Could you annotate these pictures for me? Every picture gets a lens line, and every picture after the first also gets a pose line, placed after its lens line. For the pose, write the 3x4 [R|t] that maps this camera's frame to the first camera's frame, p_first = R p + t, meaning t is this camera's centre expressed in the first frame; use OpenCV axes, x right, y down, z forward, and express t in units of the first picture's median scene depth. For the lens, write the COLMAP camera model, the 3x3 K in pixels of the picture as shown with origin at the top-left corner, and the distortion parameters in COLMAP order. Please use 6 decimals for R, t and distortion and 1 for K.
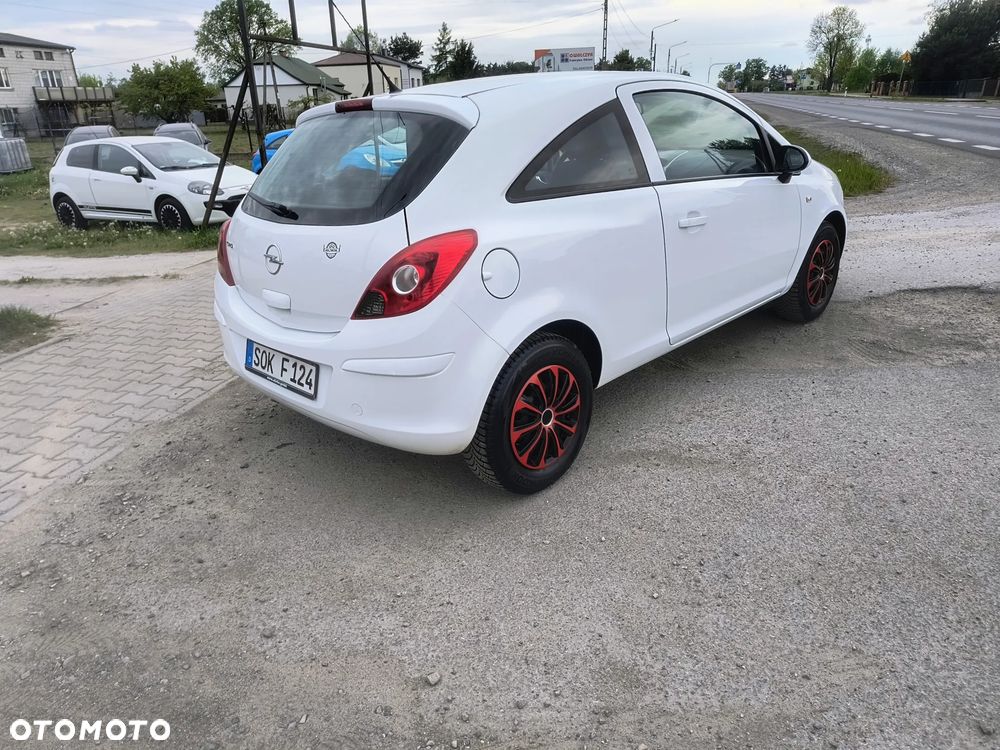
lens RADIAL K [[683.8, 0, 493.6], [0, 683.8, 363.1], [0, 0, 1]] dist [0.020924, -0.017256]
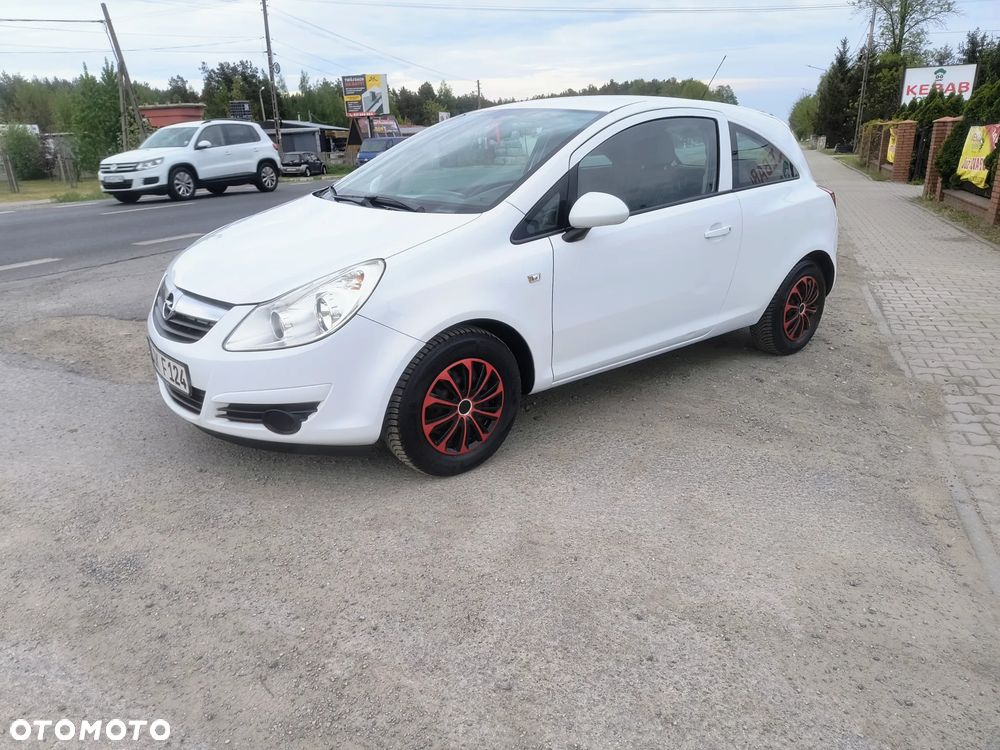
lens RADIAL K [[683.8, 0, 498.1], [0, 683.8, 374.6], [0, 0, 1]] dist [0.020924, -0.017256]
pose [[-0.991555, 0.017833, 0.128454, 0.117029], [0.096130, 0.765924, 0.635704, -0.972569], [-0.087050, 0.642684, -0.761170, 2.634001]]
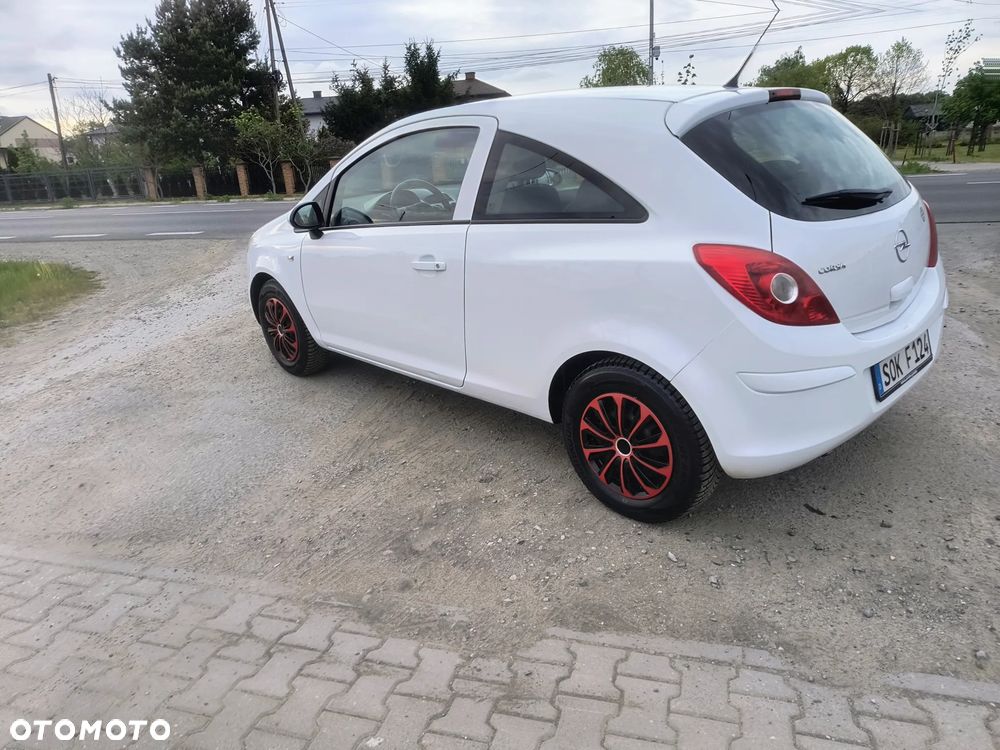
lens RADIAL K [[683.8, 0, 495.8], [0, 683.8, 376.4], [0, 0, 1]] dist [0.020924, -0.017256]
pose [[0.040969, -0.289002, 0.956452, -1.171759], [0.413951, 0.876147, 0.247006, -0.413647], [-0.909377, 0.385804, 0.155527, 1.302740]]
